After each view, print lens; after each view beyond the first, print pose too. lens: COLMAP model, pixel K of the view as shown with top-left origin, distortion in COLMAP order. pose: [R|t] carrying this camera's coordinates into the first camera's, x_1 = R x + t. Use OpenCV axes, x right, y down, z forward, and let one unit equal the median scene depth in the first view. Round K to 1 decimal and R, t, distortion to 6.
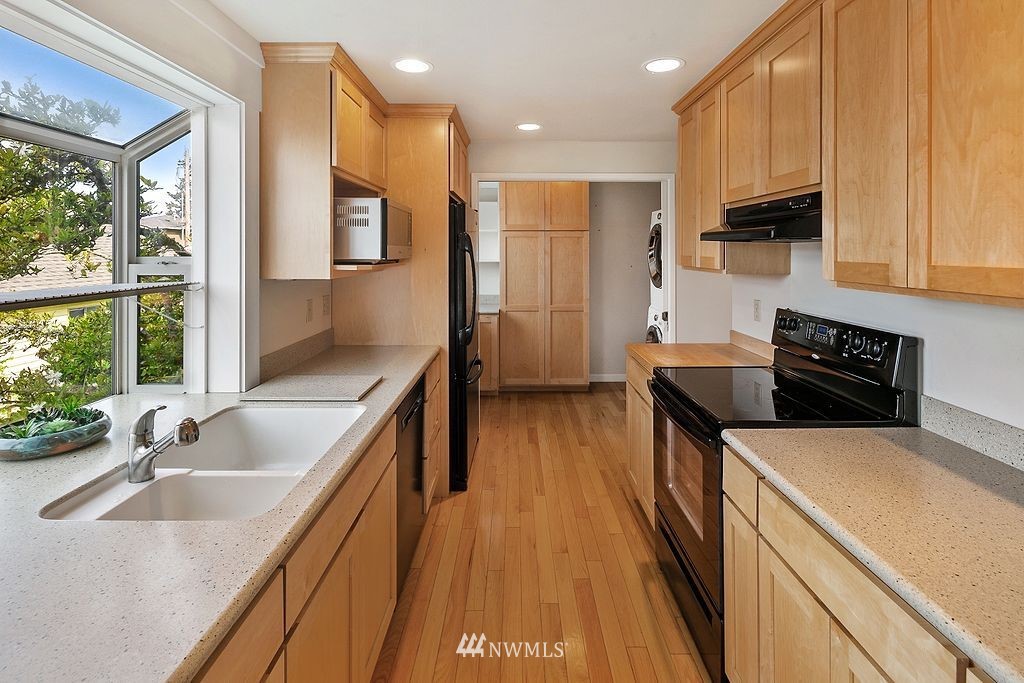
lens RADIAL K [[499.7, 0, 514.7], [0, 499.7, 251.0], [0, 0, 1]] dist [0.000094, -0.000227]
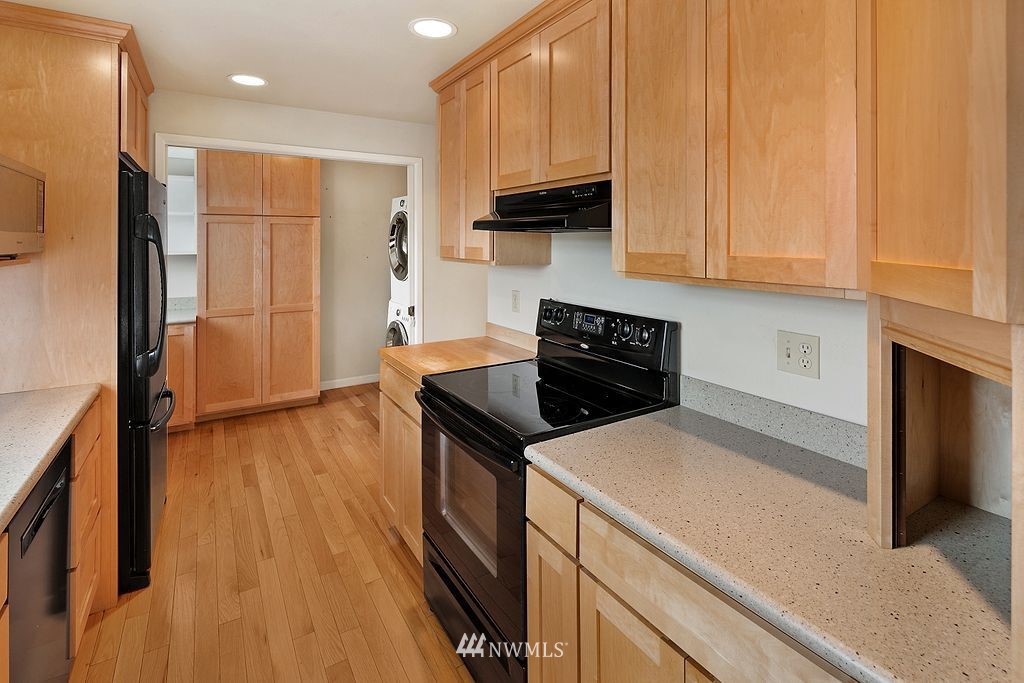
lens RADIAL K [[497.7, 0, 513.3], [0, 497.7, 239.0], [0, 0, 1]] dist [0.000493, -0.001620]
pose [[0.850708, 0.004055, 0.525623, -0.040521], [-0.002466, 0.999990, -0.003724, -0.000658], [-0.525632, 0.001872, 0.850710, 0.191484]]
